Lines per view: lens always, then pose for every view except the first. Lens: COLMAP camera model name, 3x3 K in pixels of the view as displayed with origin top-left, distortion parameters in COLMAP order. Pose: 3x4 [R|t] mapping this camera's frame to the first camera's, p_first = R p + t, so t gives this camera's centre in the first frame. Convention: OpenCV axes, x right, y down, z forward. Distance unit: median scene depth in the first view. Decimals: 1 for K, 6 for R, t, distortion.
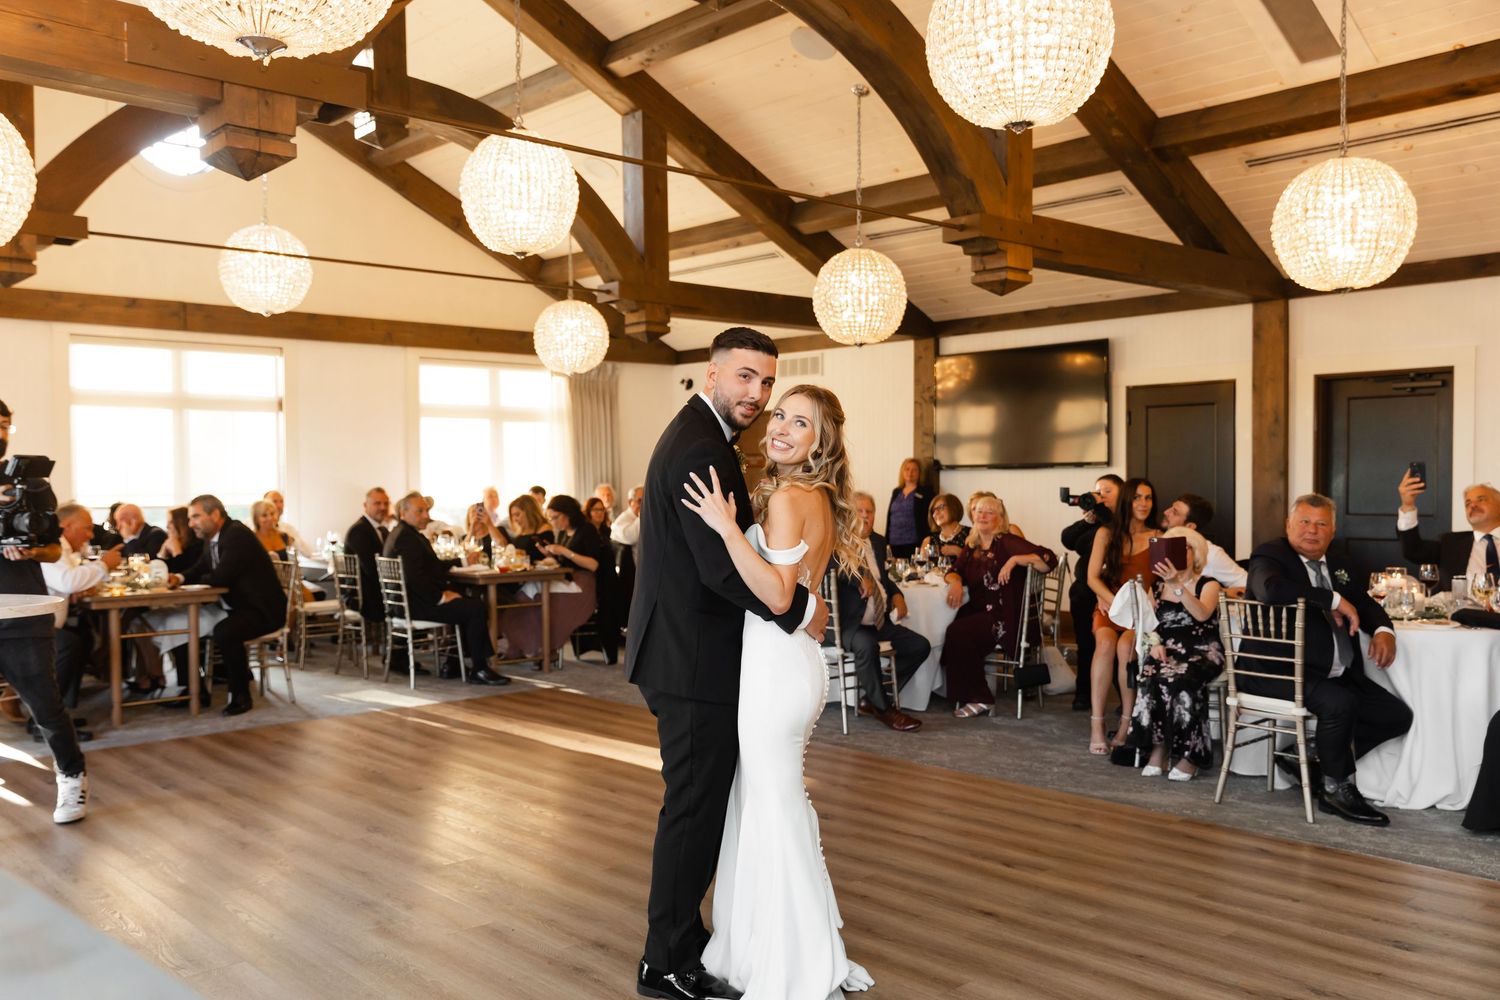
lens RADIAL K [[1266.8, 0, 821.7], [0, 1266.8, 522.7], [0, 0, 1]] dist [0.008305, 0.003951]
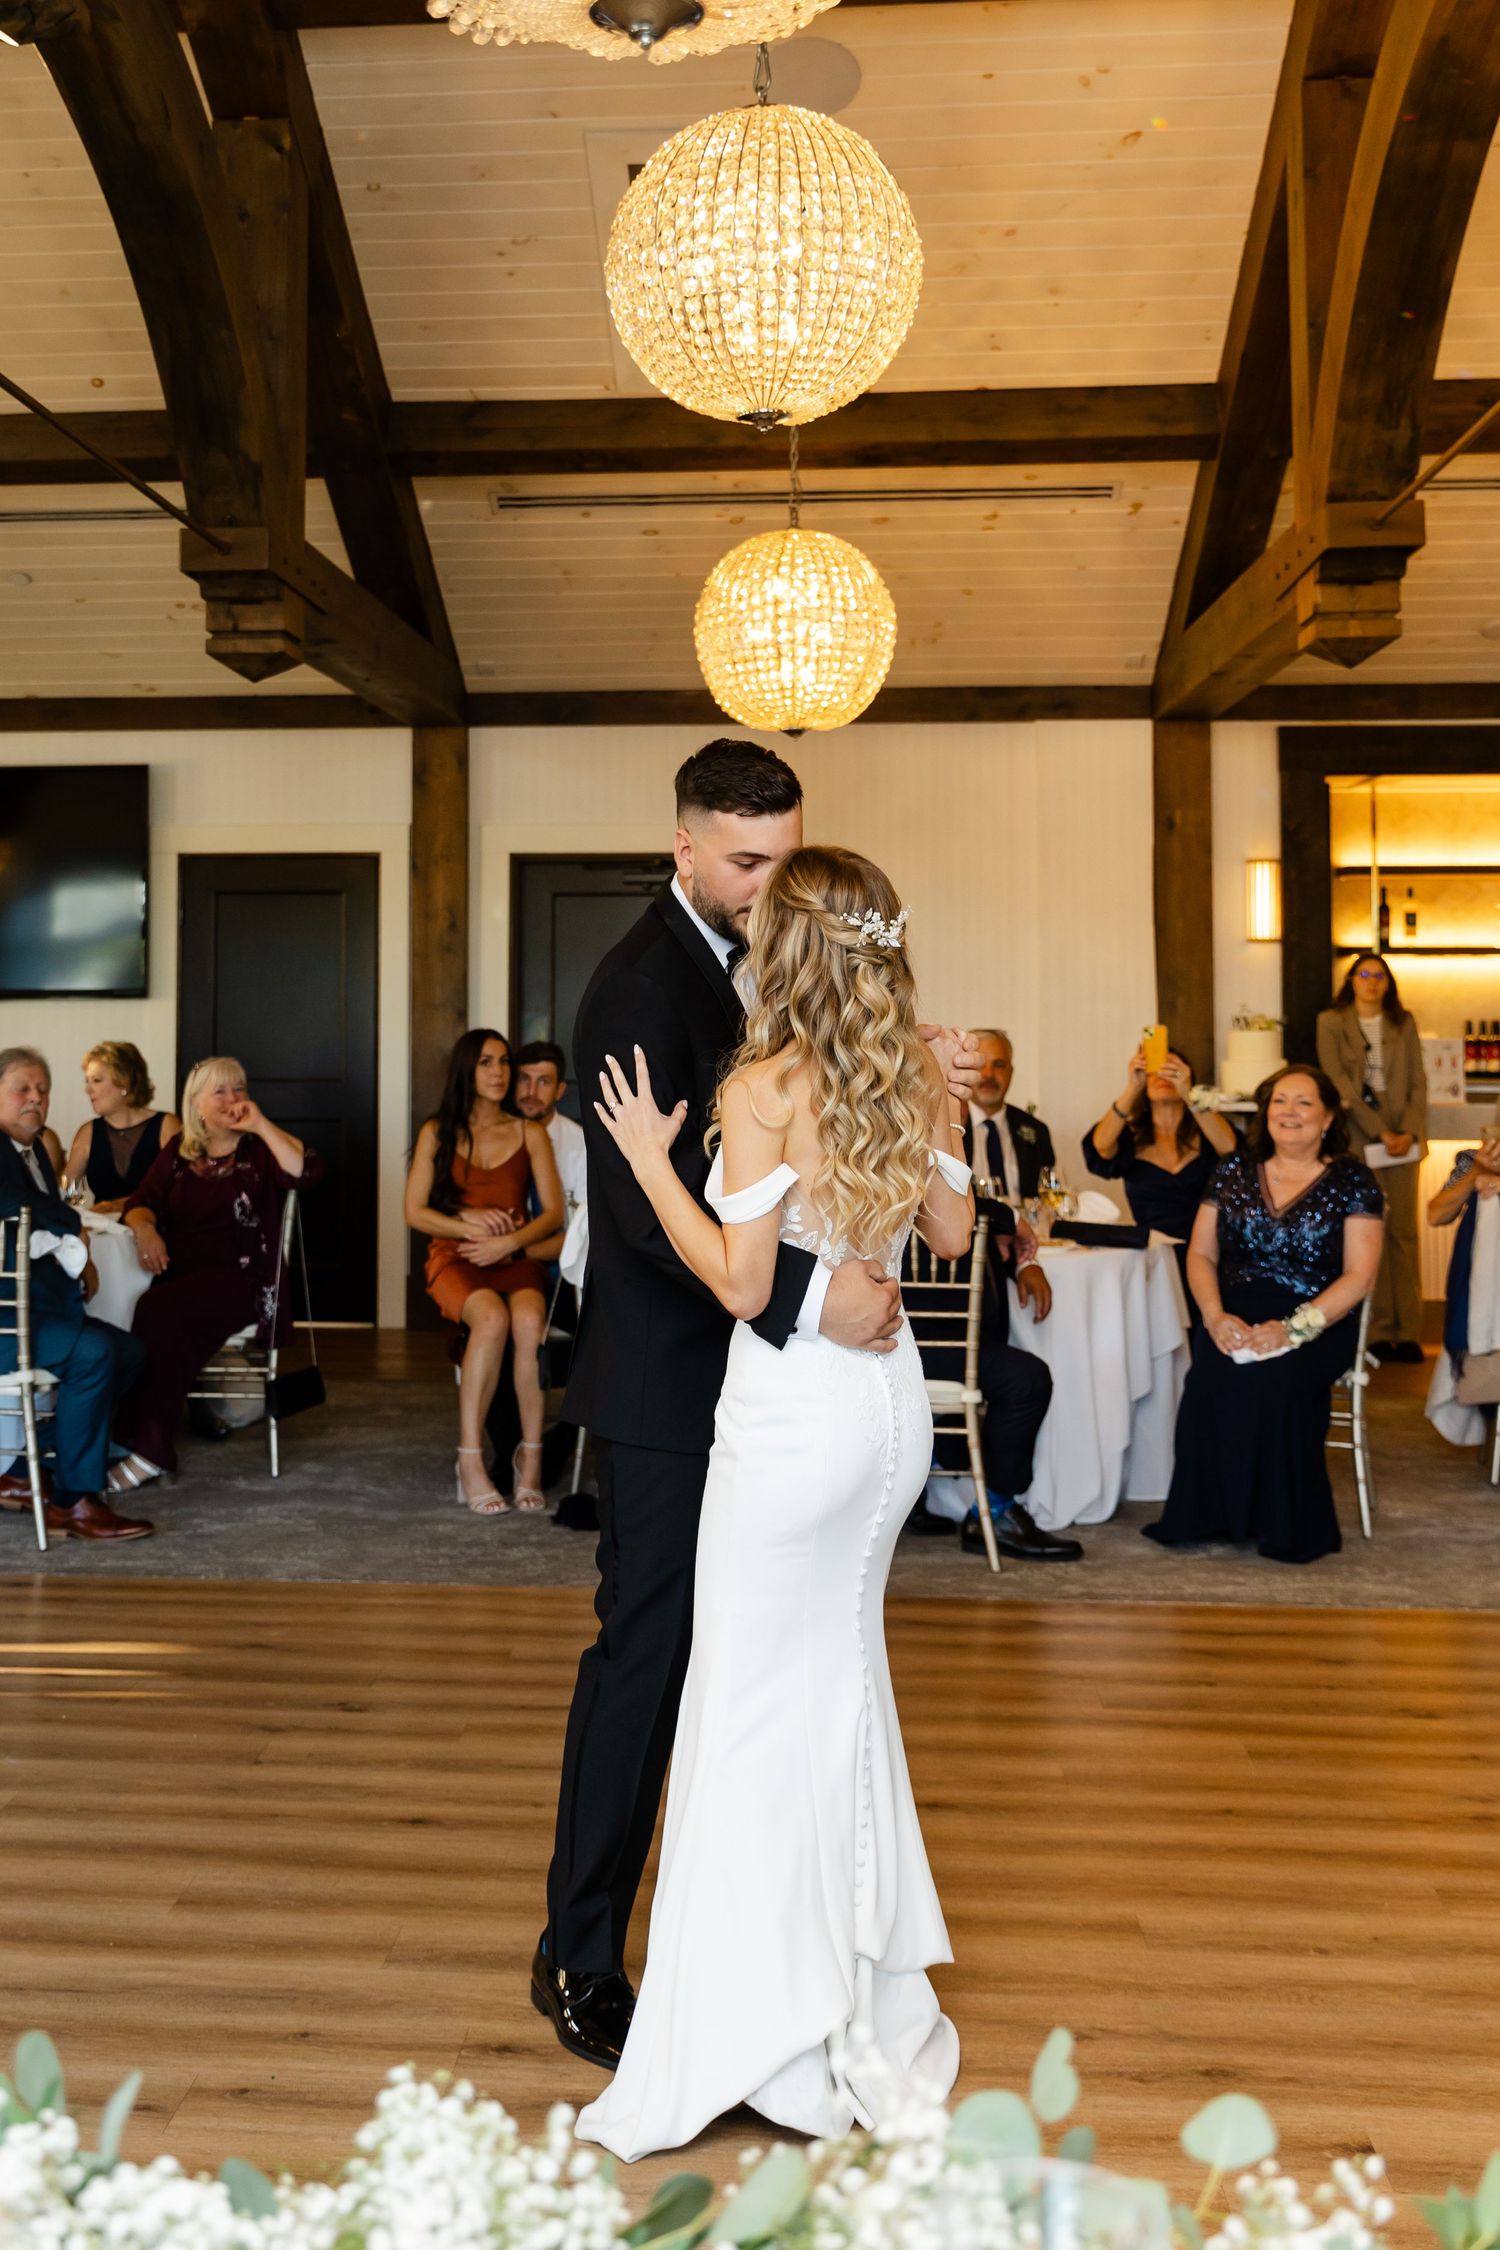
lens RADIAL K [[2145.4, 0, 953.0], [0, 2145.4, 945.0], [0, 0, 1]] dist [-0.010218, -0.009502]
pose [[0.759514, 0.023440, 0.650068, -0.199691], [0.021439, 0.997906, -0.061032, -0.005736], [-0.650137, 0.060292, 0.757421, 0.117258]]
